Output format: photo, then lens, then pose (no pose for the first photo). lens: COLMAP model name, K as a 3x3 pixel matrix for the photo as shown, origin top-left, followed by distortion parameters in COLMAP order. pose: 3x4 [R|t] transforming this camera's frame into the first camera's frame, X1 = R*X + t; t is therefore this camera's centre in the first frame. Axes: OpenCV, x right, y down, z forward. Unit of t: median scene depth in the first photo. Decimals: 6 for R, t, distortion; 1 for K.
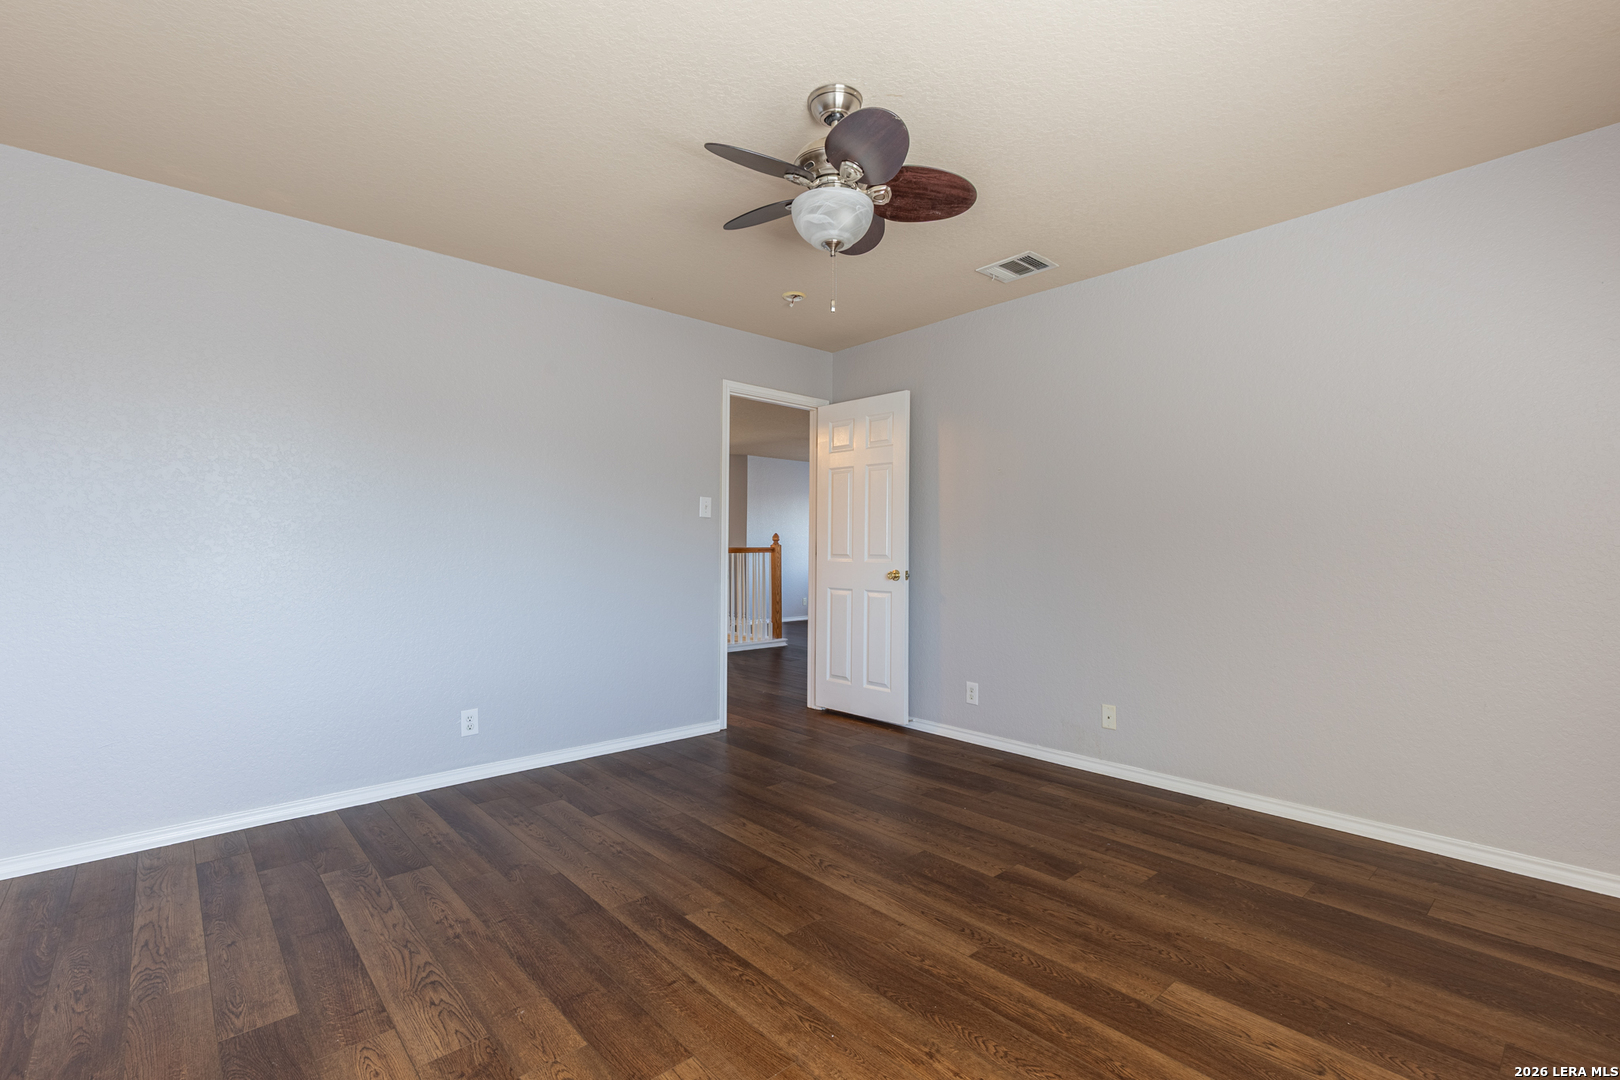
lens RADIAL K [[731.8, 0, 815.2], [0, 731.8, 540.3], [0, 0, 1]] dist [0.005751, 0.001363]
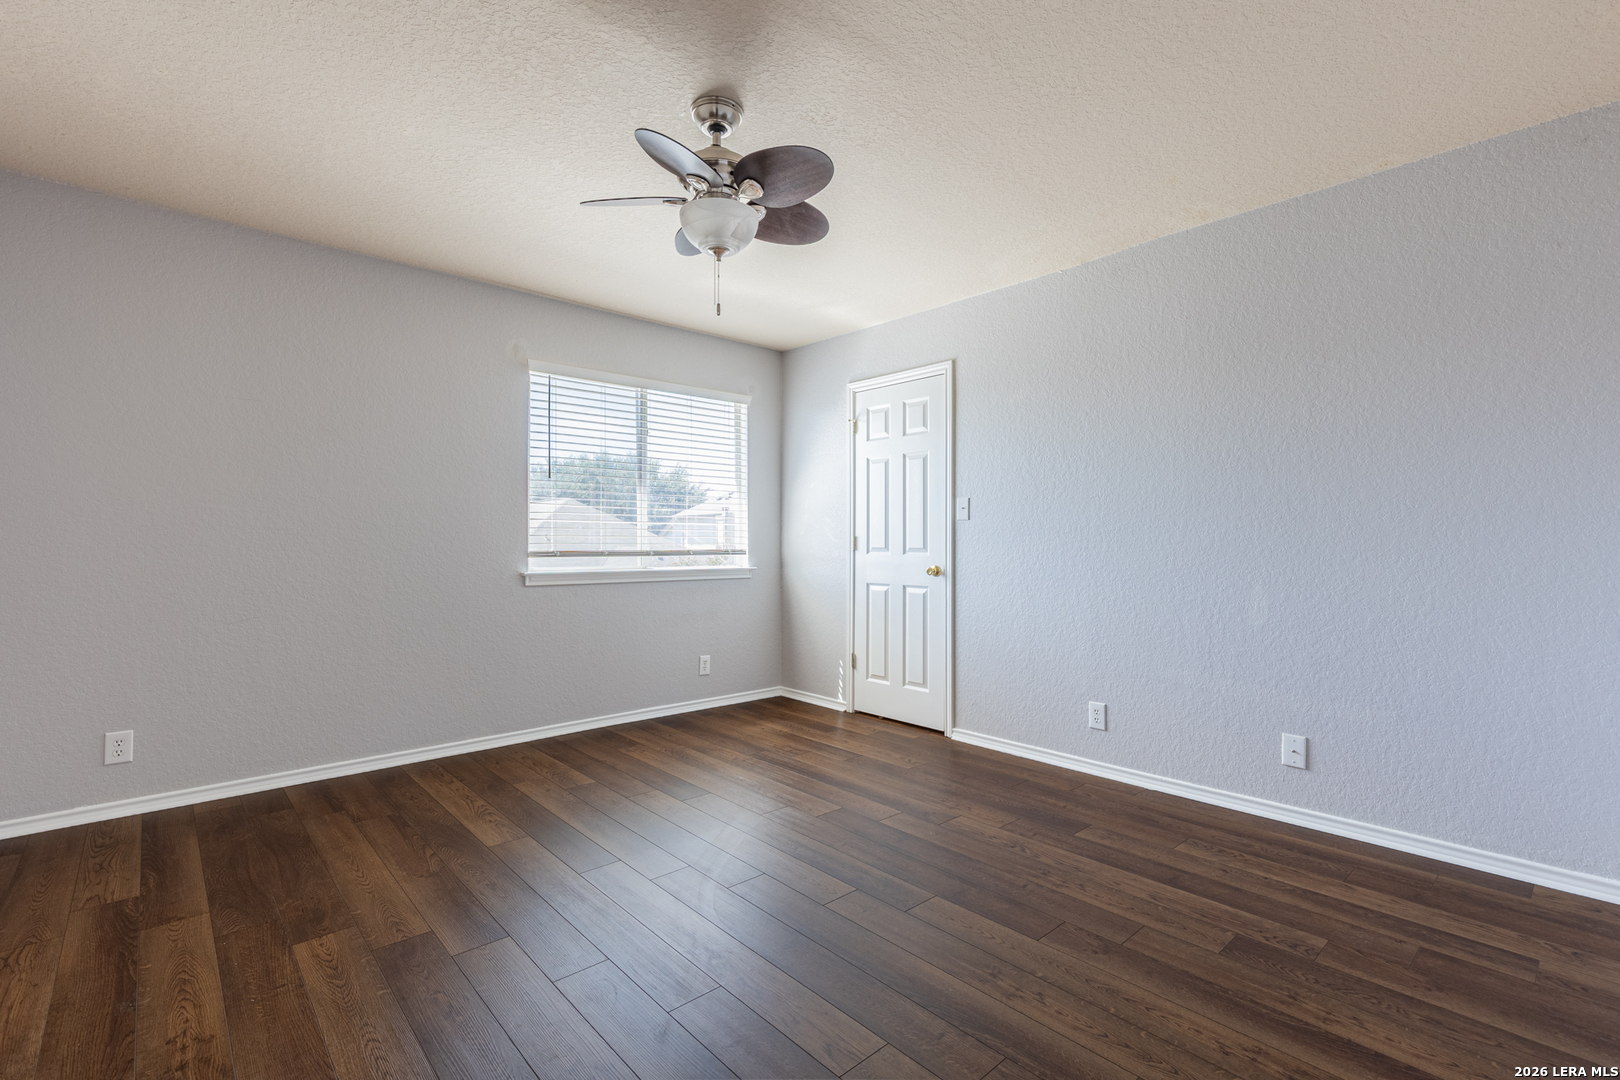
lens RADIAL K [[731.8, 0, 813.4], [0, 731.8, 537.3], [0, 0, 1]] dist [0.005751, 0.001363]
pose [[-0.999999, -0.000719, -0.001440, -0.109379], [-0.000693, 0.999840, -0.017877, 0.024214], [0.001453, -0.017876, -0.999839, 2.002912]]
